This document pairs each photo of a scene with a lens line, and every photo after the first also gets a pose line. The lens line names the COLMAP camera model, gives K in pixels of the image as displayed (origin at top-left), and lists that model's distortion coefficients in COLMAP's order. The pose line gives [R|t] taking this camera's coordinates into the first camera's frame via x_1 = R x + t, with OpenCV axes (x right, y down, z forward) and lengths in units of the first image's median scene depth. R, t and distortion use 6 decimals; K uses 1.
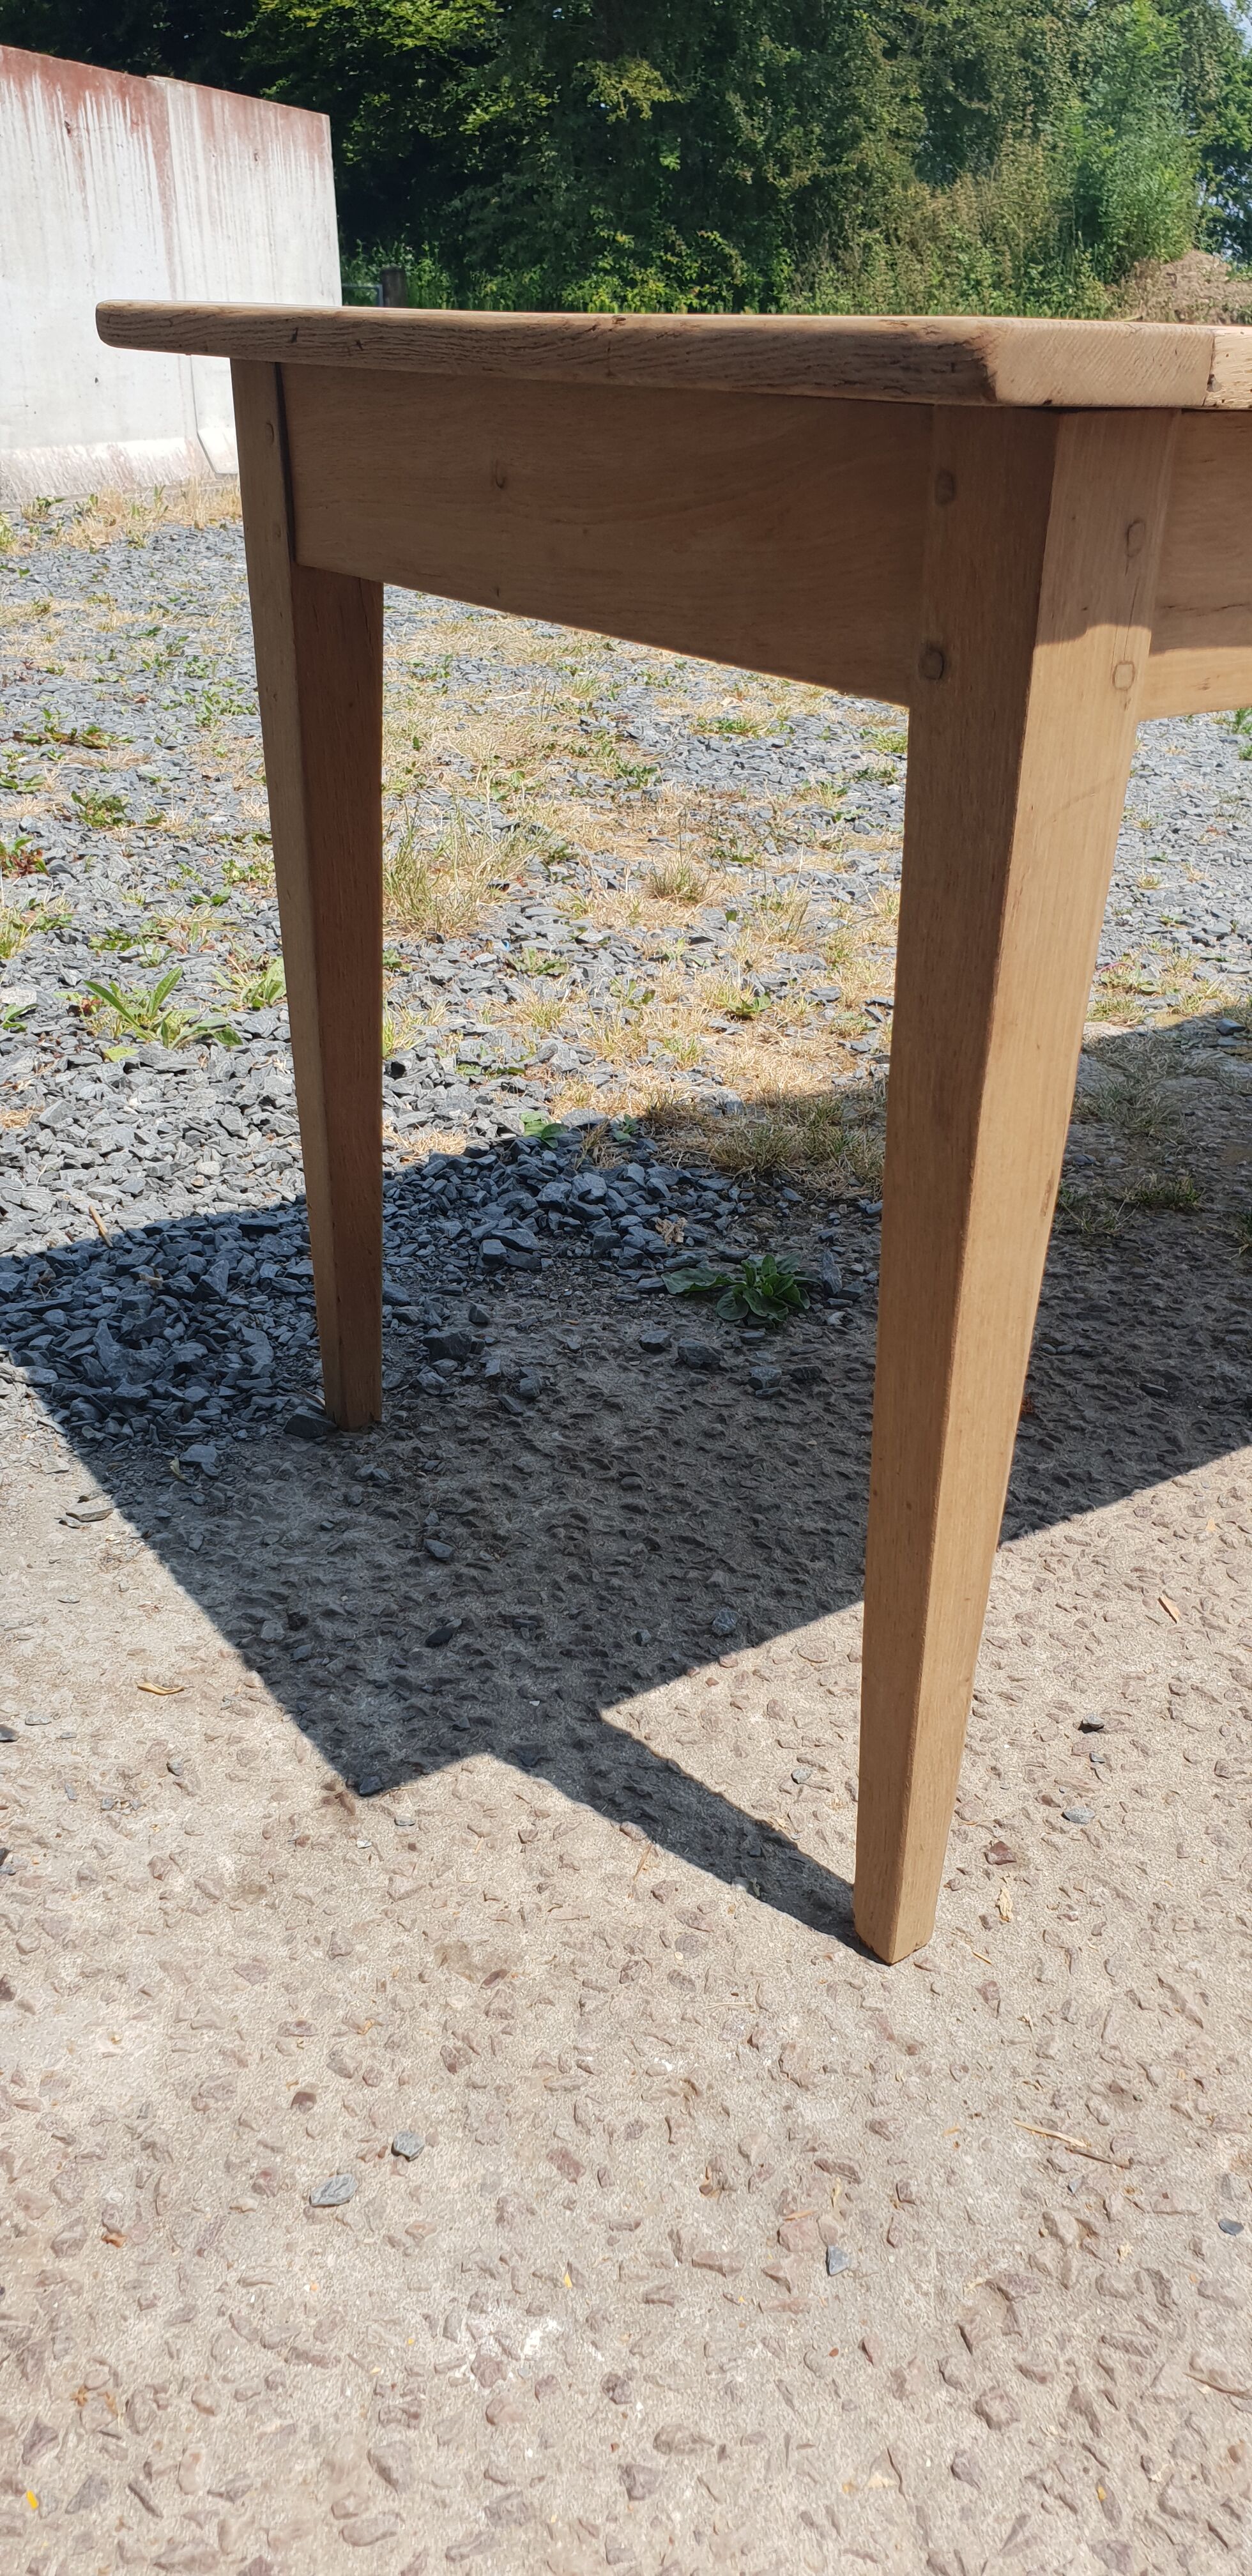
lens RADIAL K [[2008.9, 0, 662.4], [0, 2008.9, 1282.9], [0, 0, 1]] dist [0.012424, -0.005467]
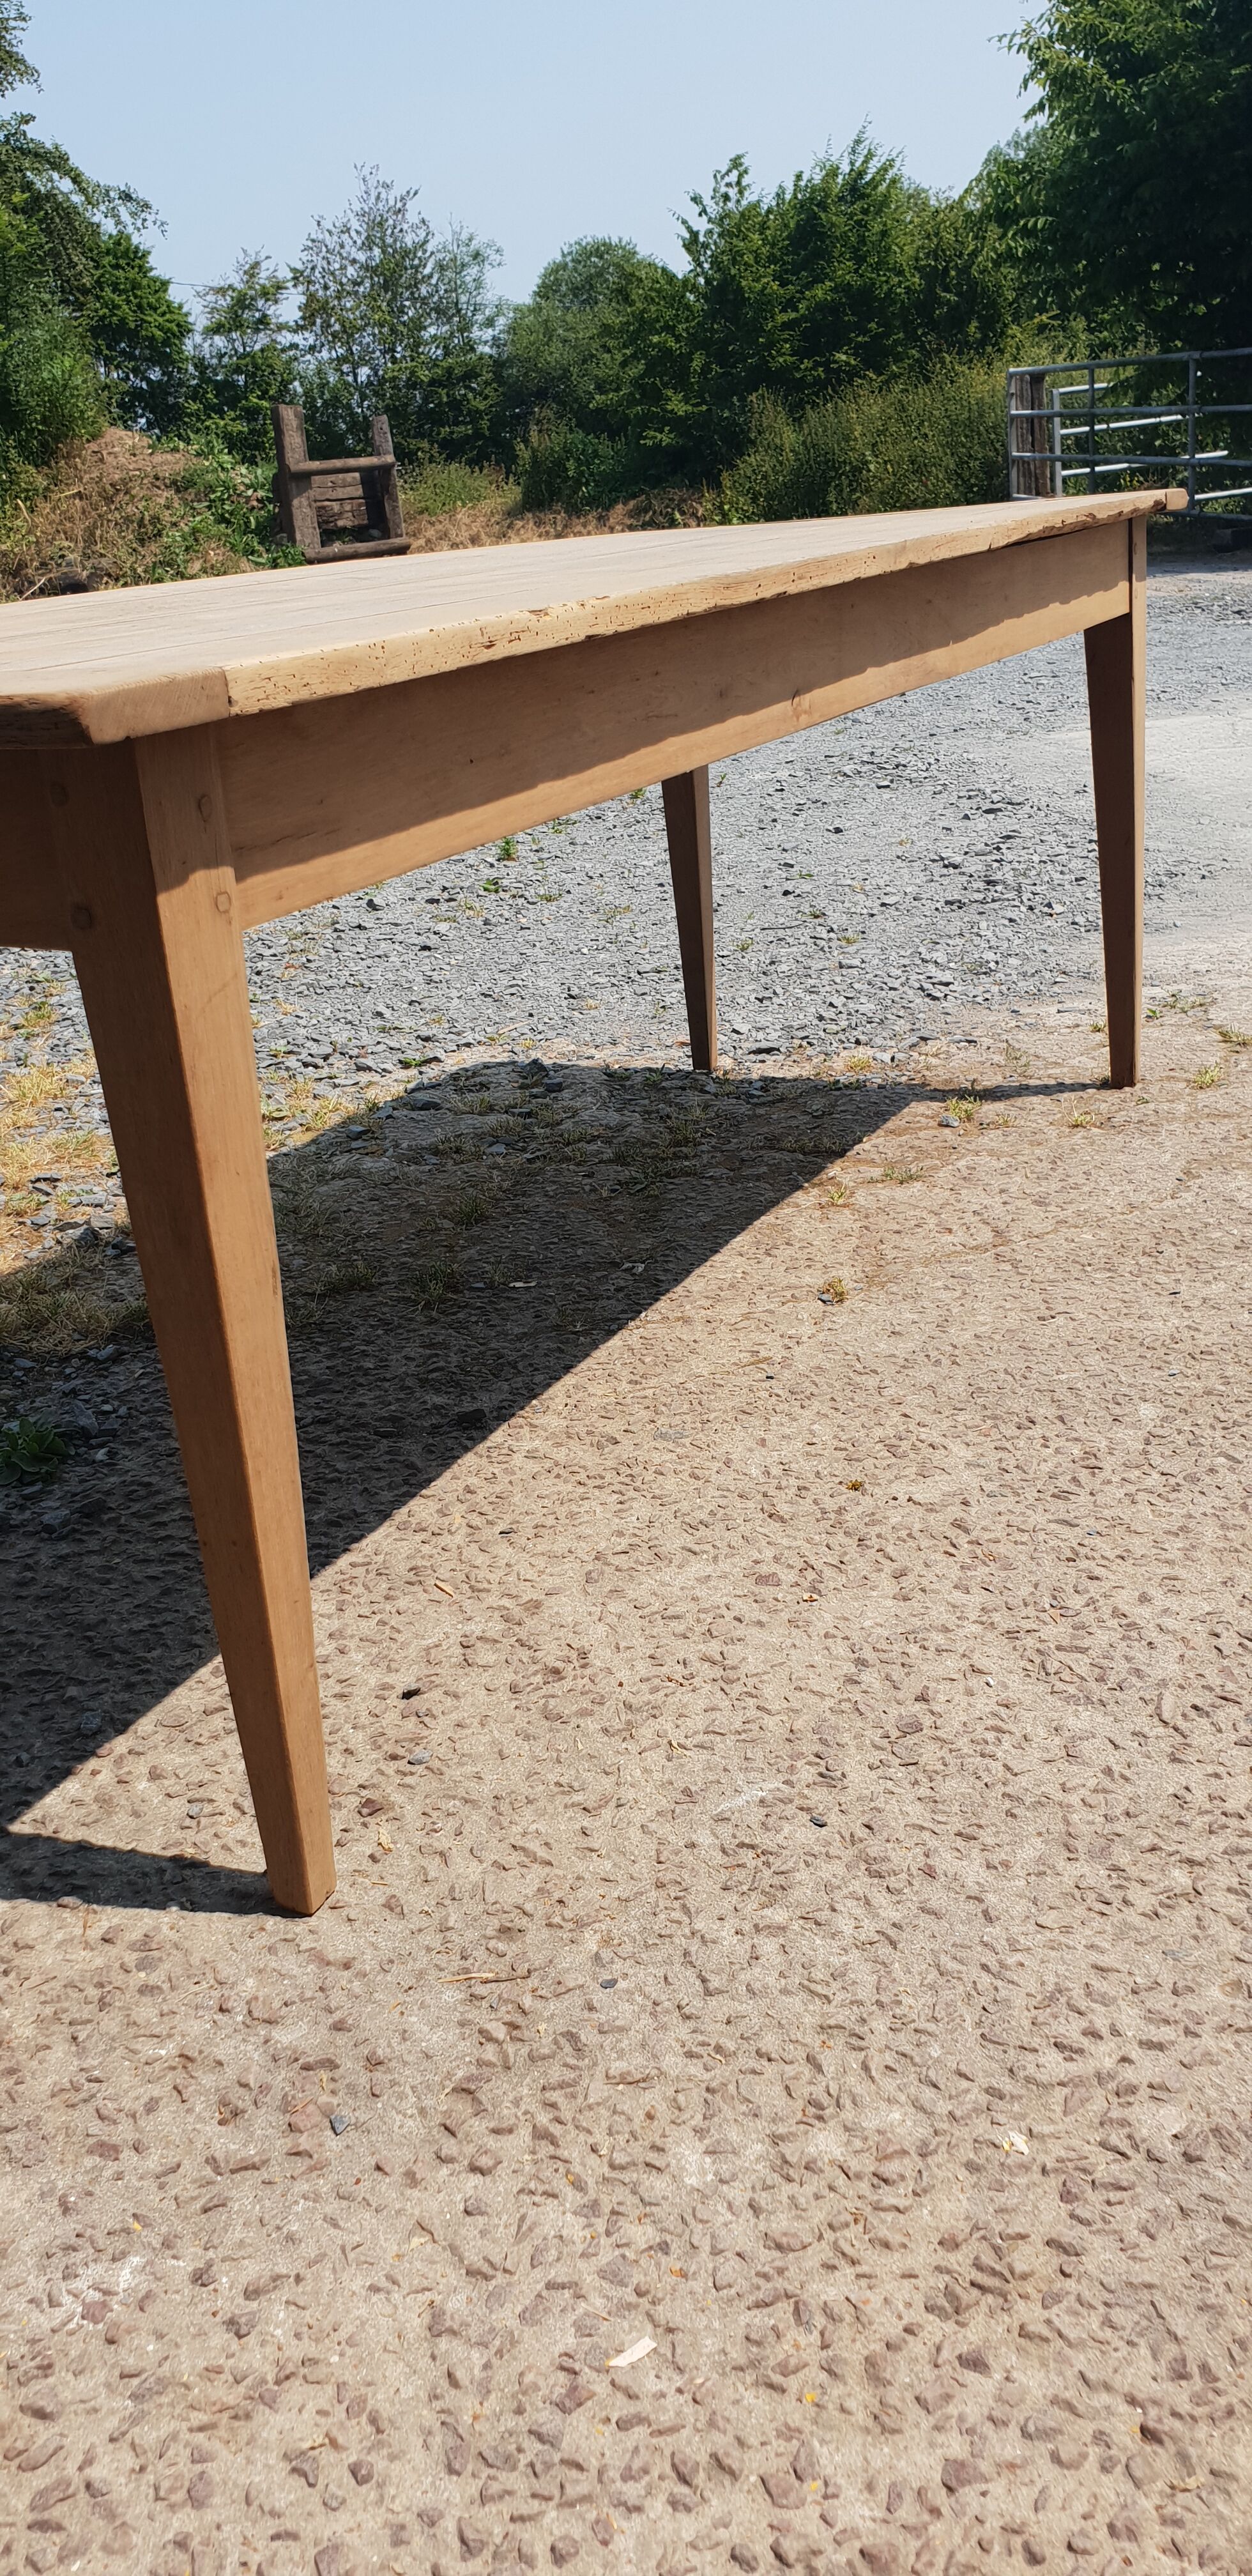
lens RADIAL K [[2008.9, 0, 662.4], [0, 2008.9, 1282.9], [0, 0, 1]] dist [0.012424, -0.005467]
pose [[0.884800, -0.250741, 0.392756, -0.077337], [0.276203, 0.961060, -0.008675, 0.030492], [-0.375286, 0.116156, 0.919602, -0.243465]]
